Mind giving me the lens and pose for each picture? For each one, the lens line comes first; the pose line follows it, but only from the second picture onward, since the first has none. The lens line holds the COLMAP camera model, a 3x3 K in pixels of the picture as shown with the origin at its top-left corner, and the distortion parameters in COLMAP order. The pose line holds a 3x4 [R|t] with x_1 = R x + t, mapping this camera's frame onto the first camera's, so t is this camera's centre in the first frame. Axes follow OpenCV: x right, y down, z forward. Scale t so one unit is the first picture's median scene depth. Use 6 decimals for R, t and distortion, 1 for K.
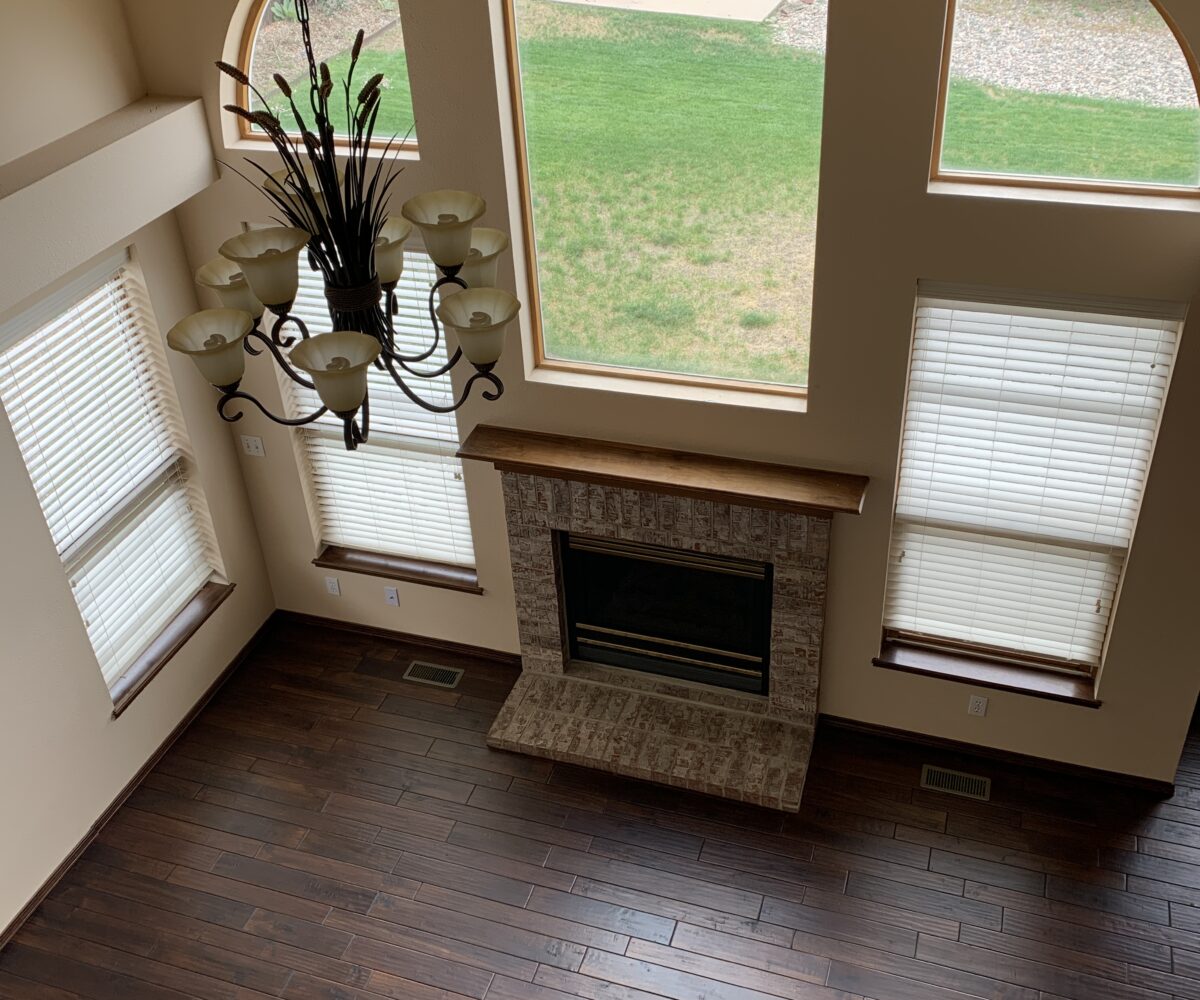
lens RADIAL K [[1235.2, 0, 598.0], [0, 1235.2, 500.6], [0, 0, 1]] dist [0.019790, 0.000000]
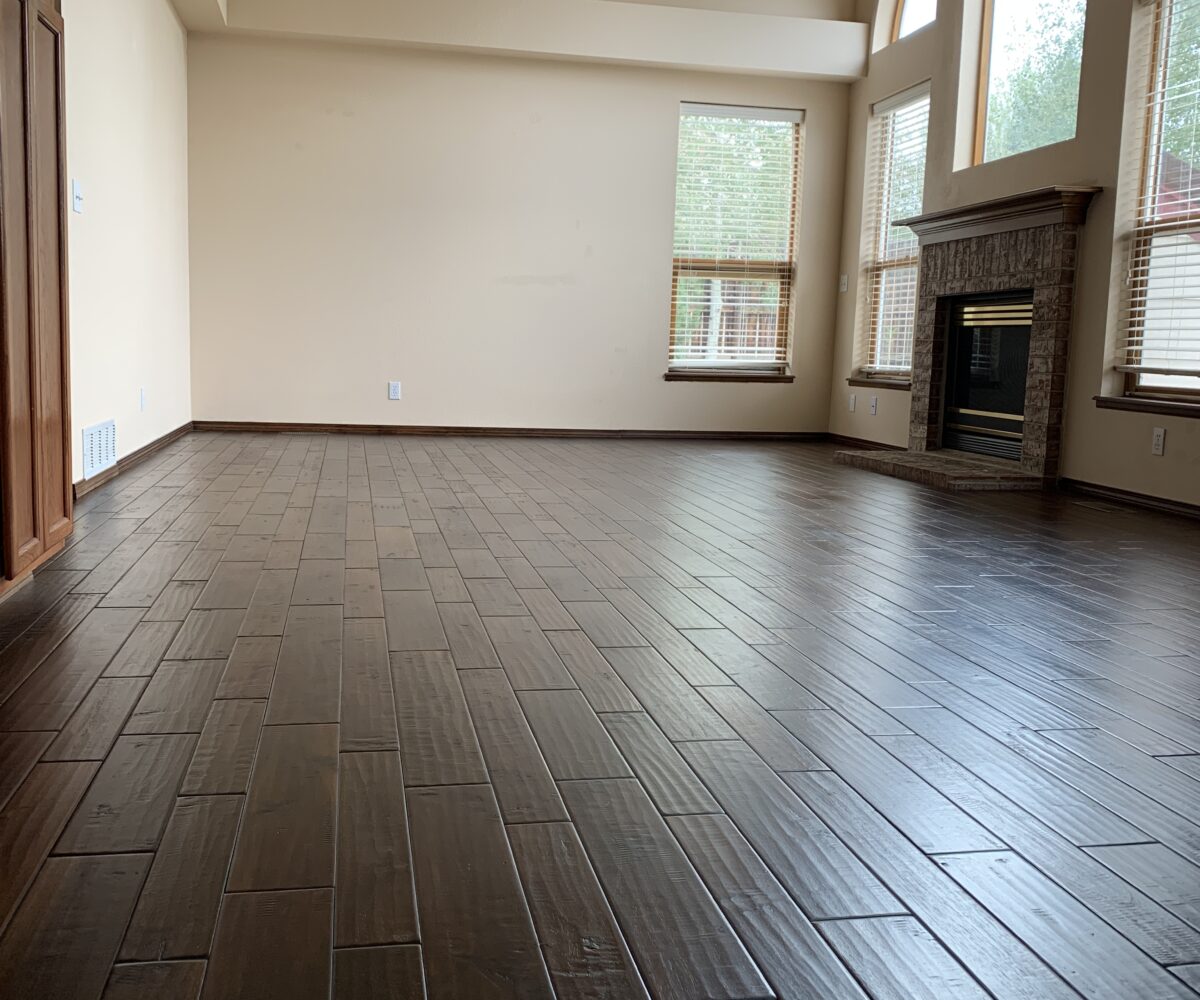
lens RADIAL K [[1235.2, 0, 599.7], [0, 1235.2, 499.6], [0, 0, 1]] dist [0.019790, 0.000000]
pose [[0.509769, 0.176924, -0.841923, 0.908581], [-0.532171, 0.833776, -0.147008, 0.578983], [0.675966, 0.522987, 0.519187, 0.231462]]
